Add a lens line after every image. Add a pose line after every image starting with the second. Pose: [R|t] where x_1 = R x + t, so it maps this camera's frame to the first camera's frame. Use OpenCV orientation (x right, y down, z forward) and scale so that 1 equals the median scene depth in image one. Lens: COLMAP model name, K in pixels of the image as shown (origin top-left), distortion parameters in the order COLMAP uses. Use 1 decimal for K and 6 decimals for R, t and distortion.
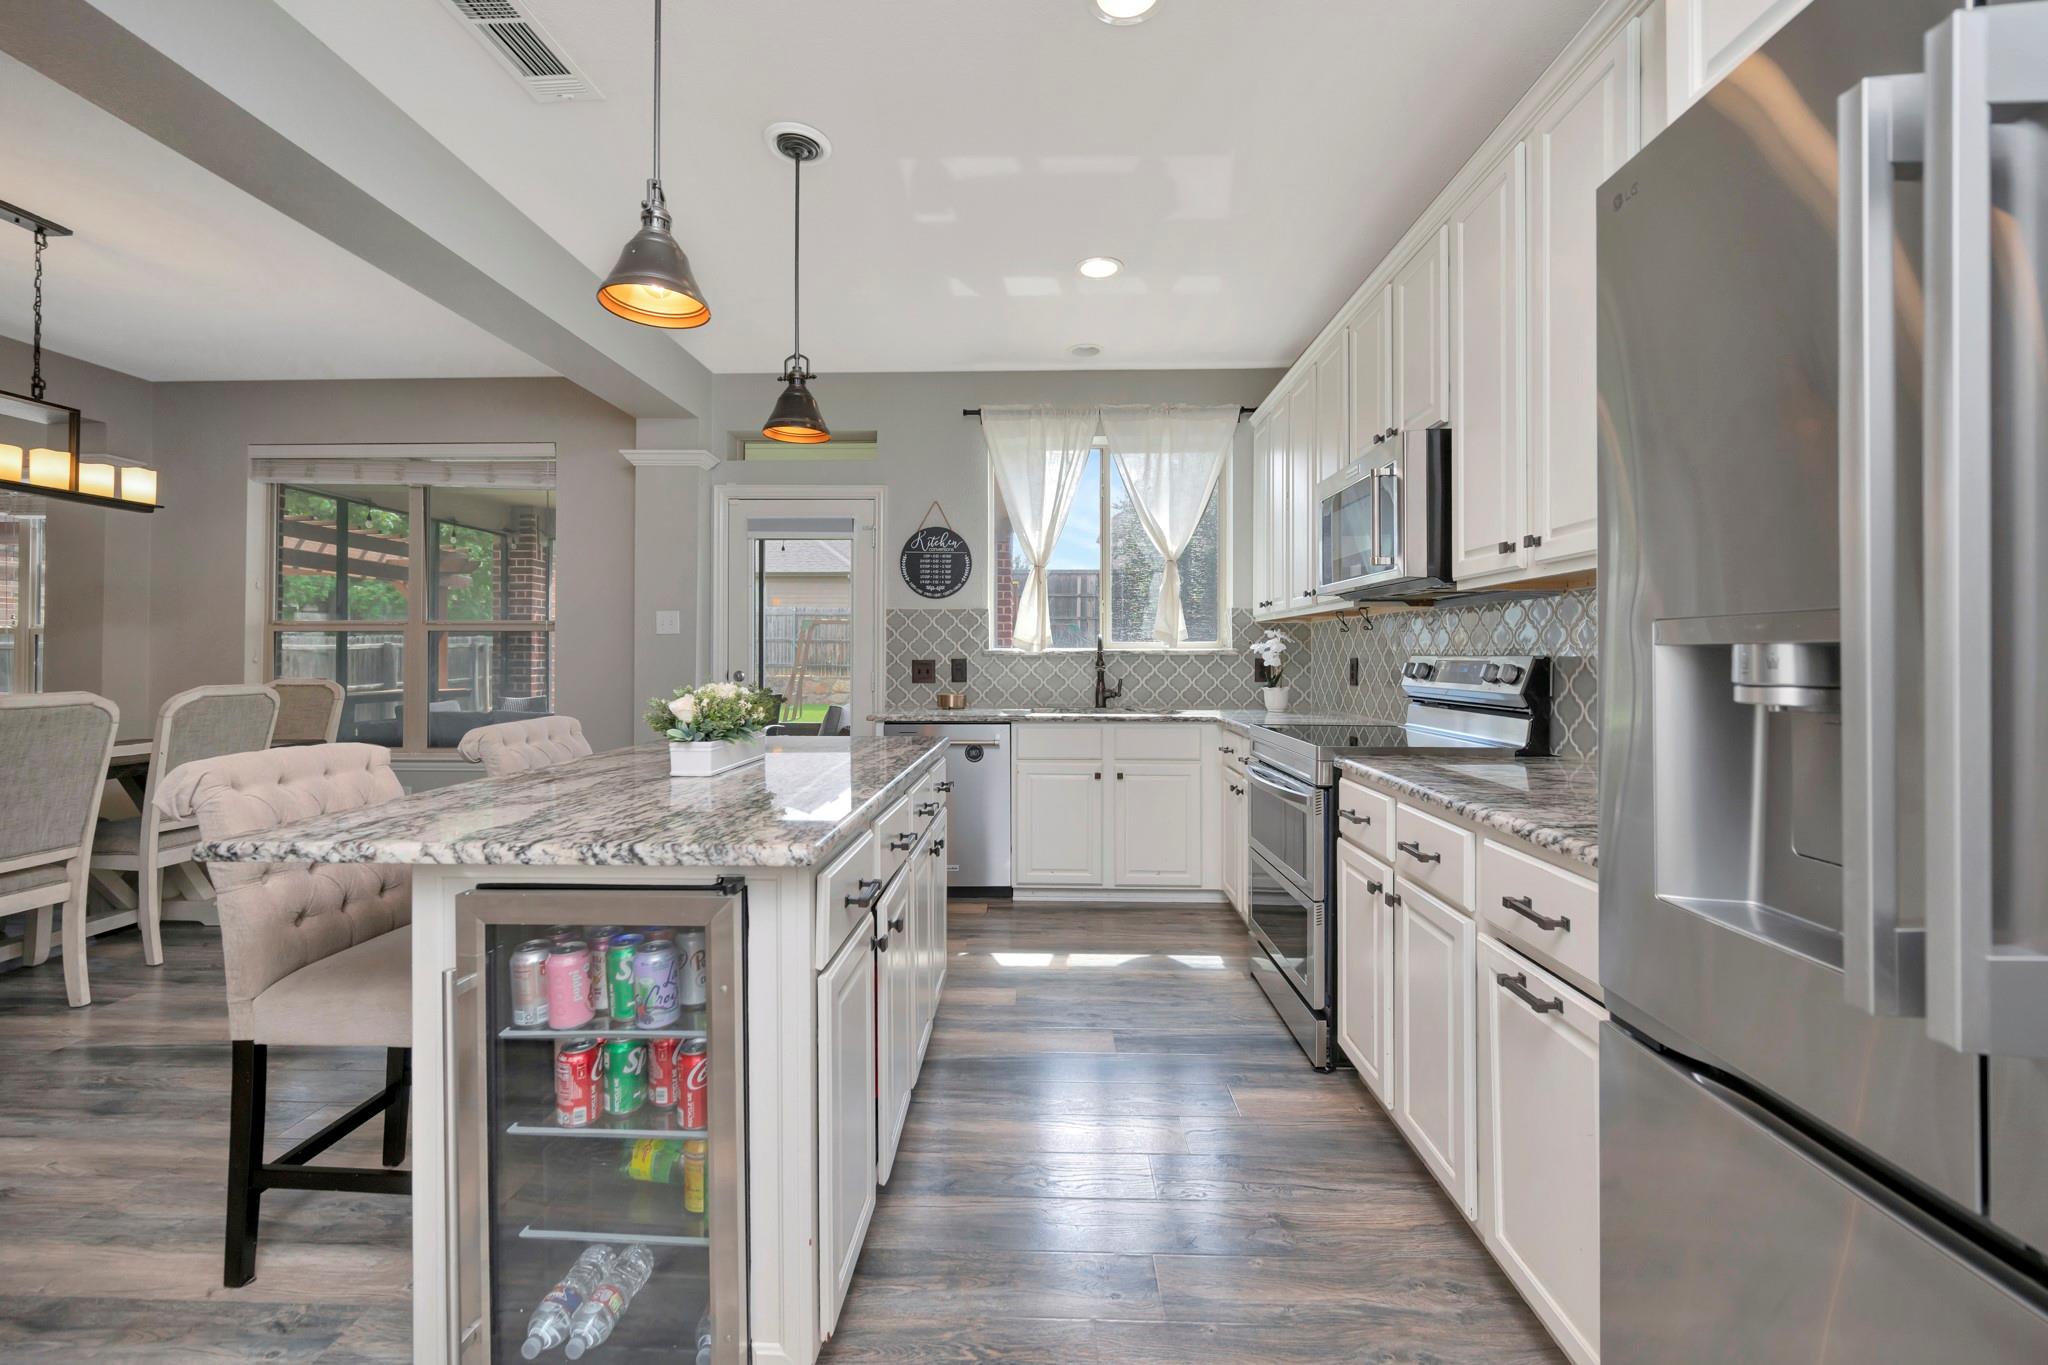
lens RADIAL K [[823.4, 0, 1022.3], [0, 823.4, 666.9], [0, 0, 1]] dist [-0.000486, 0.000002]
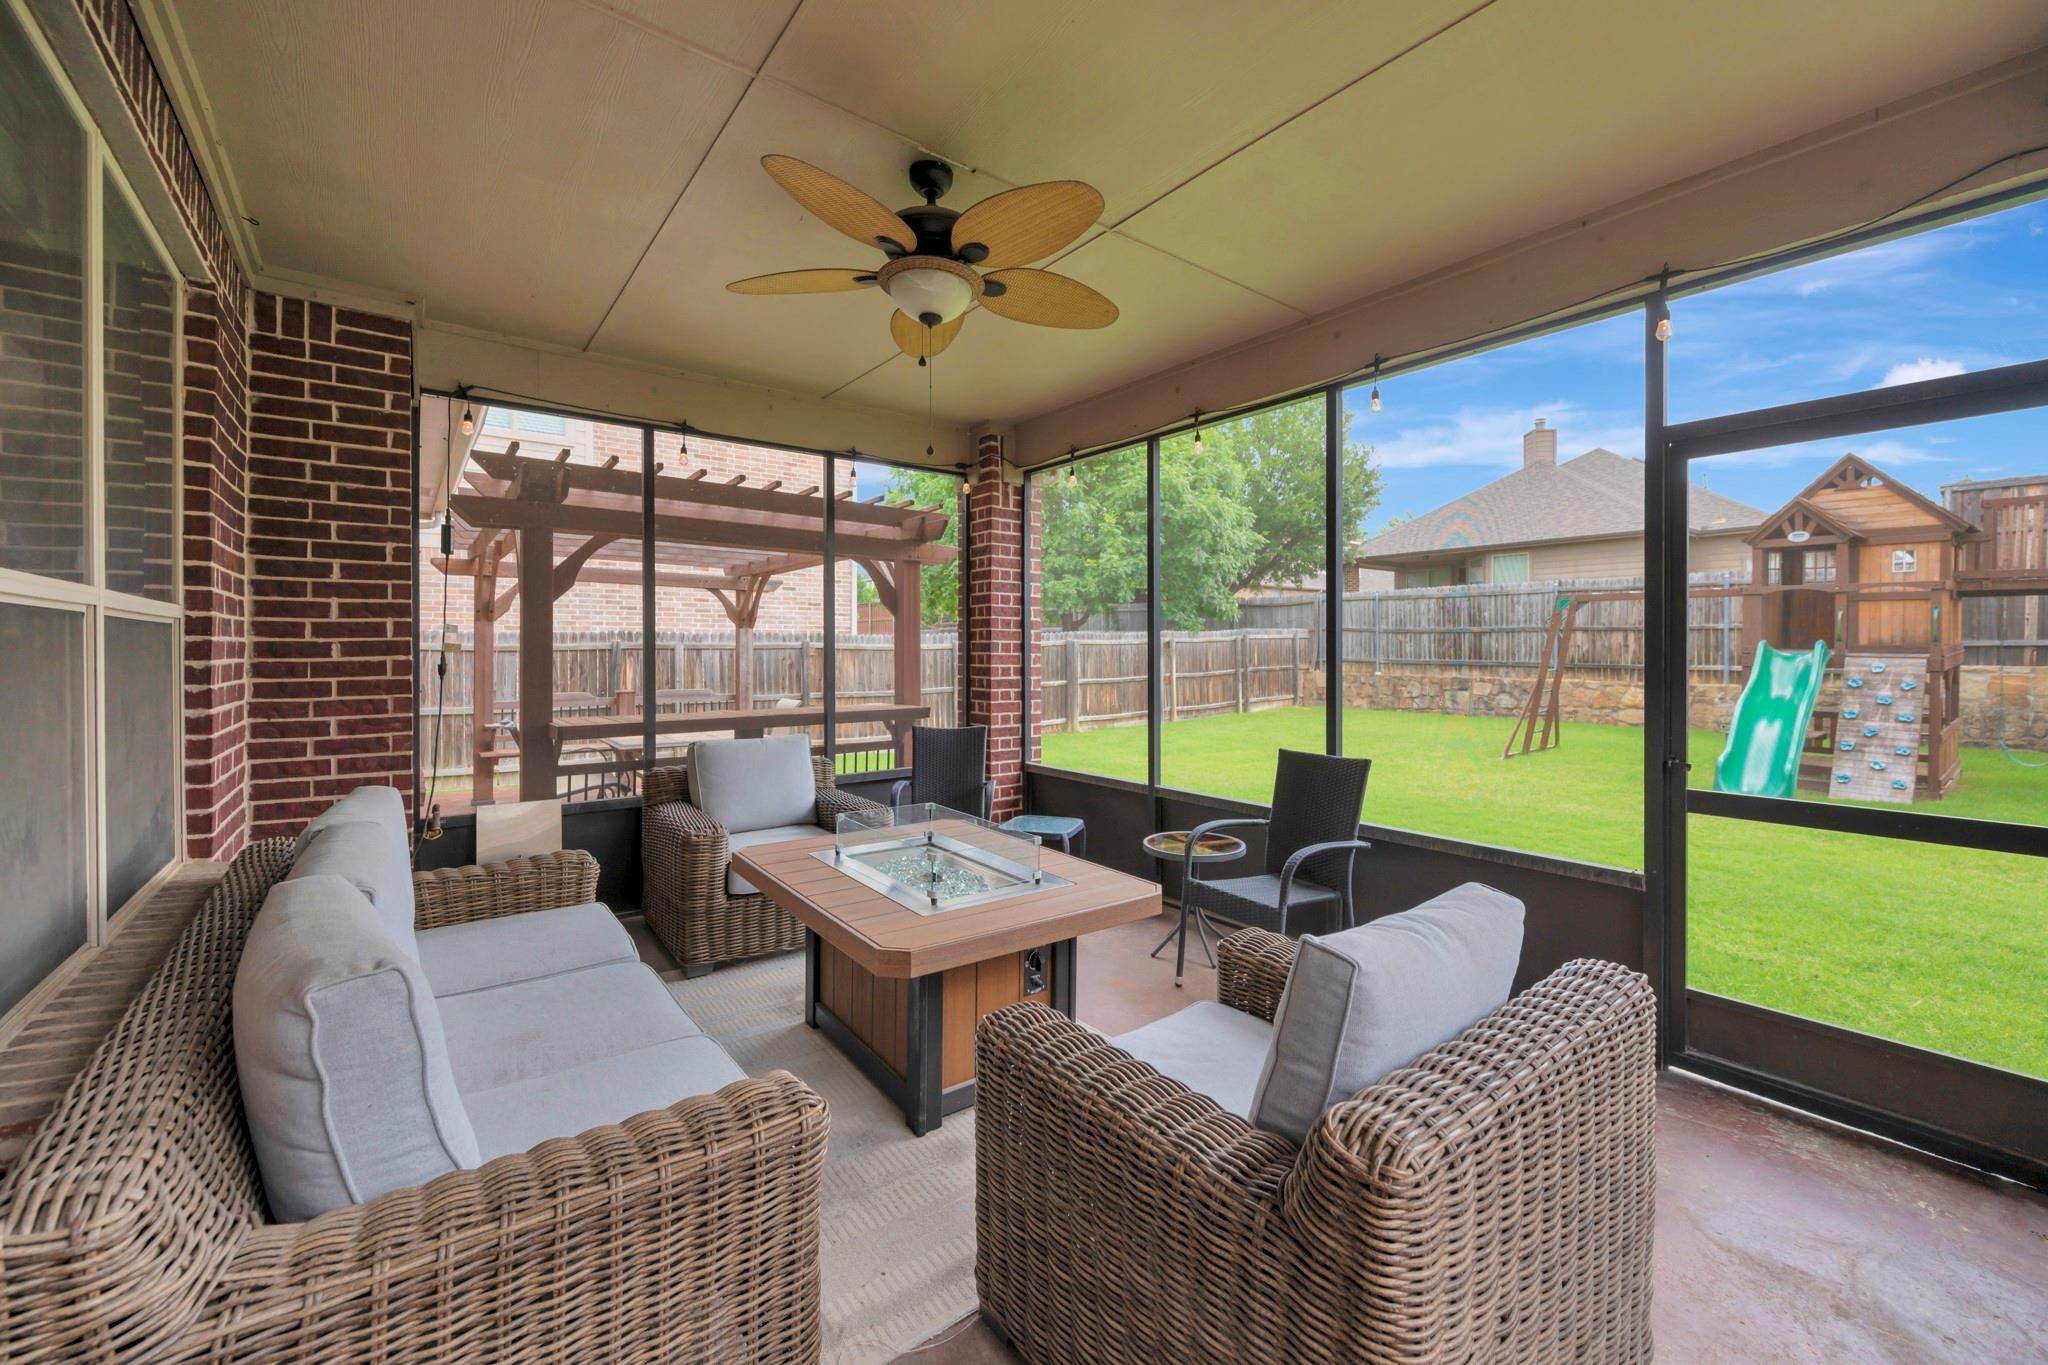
lens RADIAL K [[823.4, 0, 1024.2], [0, 823.4, 668.8], [0, 0, 1]] dist [-0.000486, 0.000002]
pose [[0.640550, 0.015110, -0.767767, -0.061698], [-0.006627, 0.999878, 0.014149, -0.010003], [0.767888, -0.003975, 0.640572, 0.425556]]
